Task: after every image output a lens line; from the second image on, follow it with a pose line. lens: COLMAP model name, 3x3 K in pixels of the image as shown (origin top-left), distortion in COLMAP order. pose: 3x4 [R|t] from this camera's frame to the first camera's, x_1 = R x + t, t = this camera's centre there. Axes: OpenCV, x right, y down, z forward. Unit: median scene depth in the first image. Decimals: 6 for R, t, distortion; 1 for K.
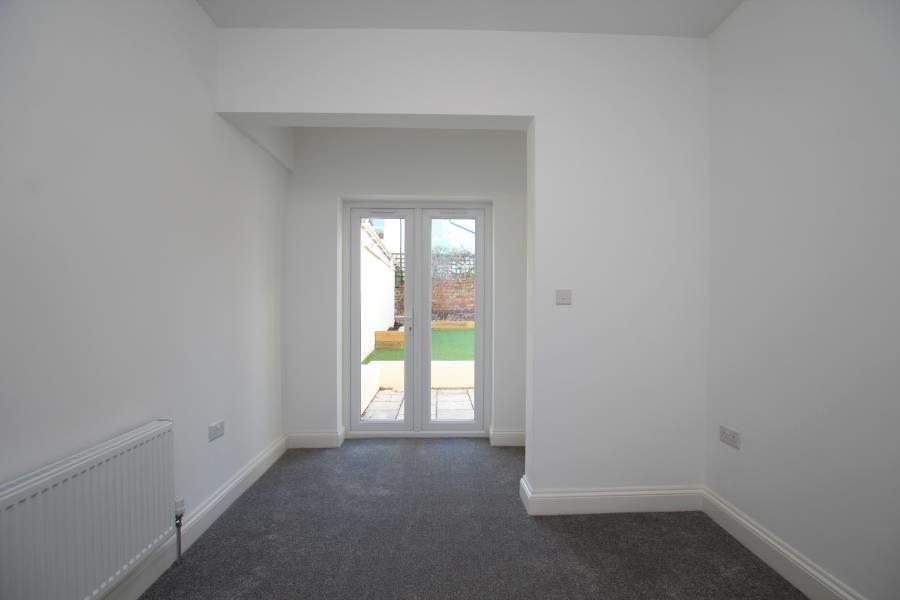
lens RADIAL K [[424.9, 0, 450.0], [0, 424.9, 300.0], [0, 0, 1]] dist [-0.015533, 0.000200]
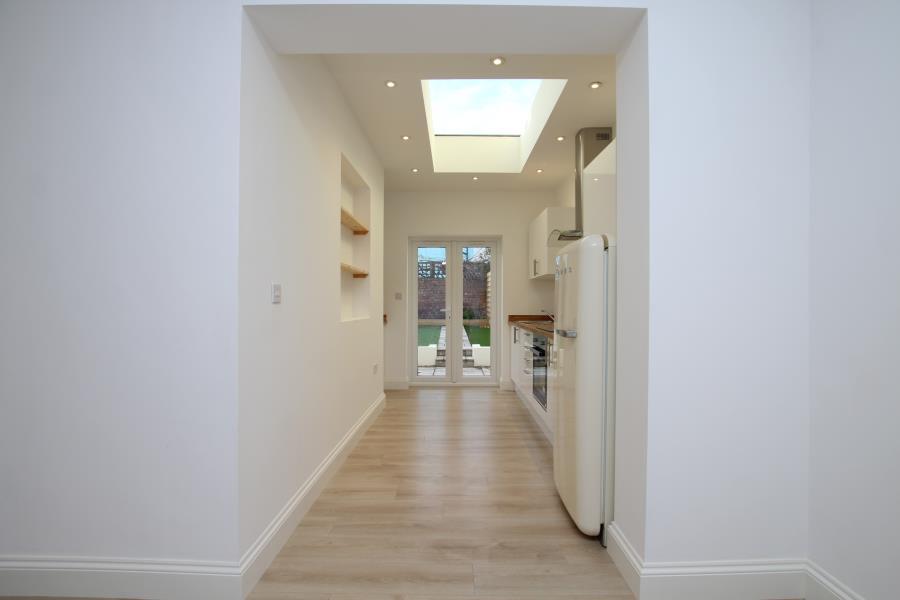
lens RADIAL K [[424.9, 0, 450.0], [0, 424.9, 300.0], [0, 0, 1]] dist [-0.015533, 0.000200]
pose [[0.999926, 0.000992, -0.012119, -0.073025], [-0.001192, 0.999862, -0.016558, 0.029407], [0.012101, 0.016571, 0.999789, -0.584762]]
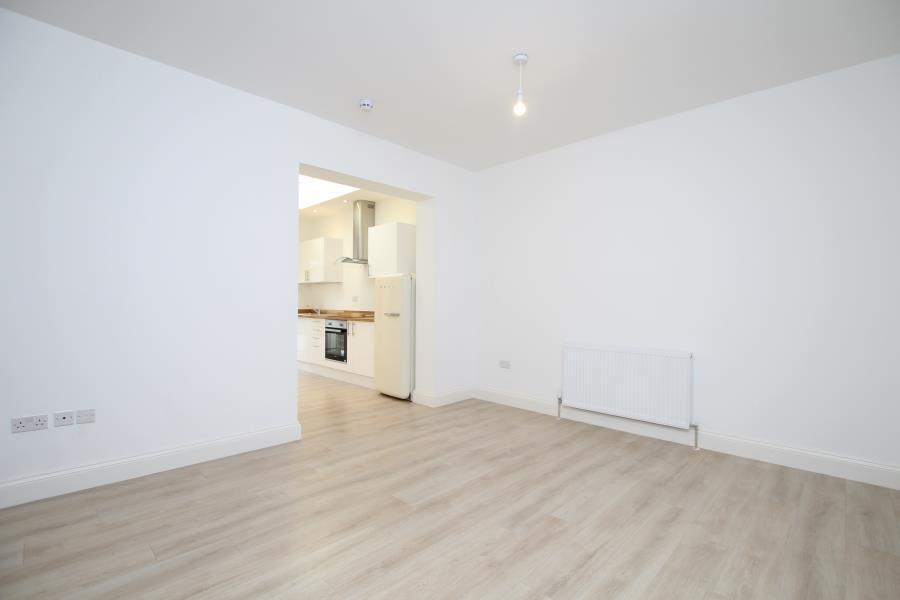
lens RADIAL K [[424.9, 0, 450.0], [0, 424.9, 300.0], [0, 0, 1]] dist [-0.015533, 0.000200]
pose [[0.711067, 0.004693, 0.703109, -0.719040], [0.000463, 0.999974, -0.007144, 0.027857], [-0.703125, 0.005405, 0.711046, -1.060354]]
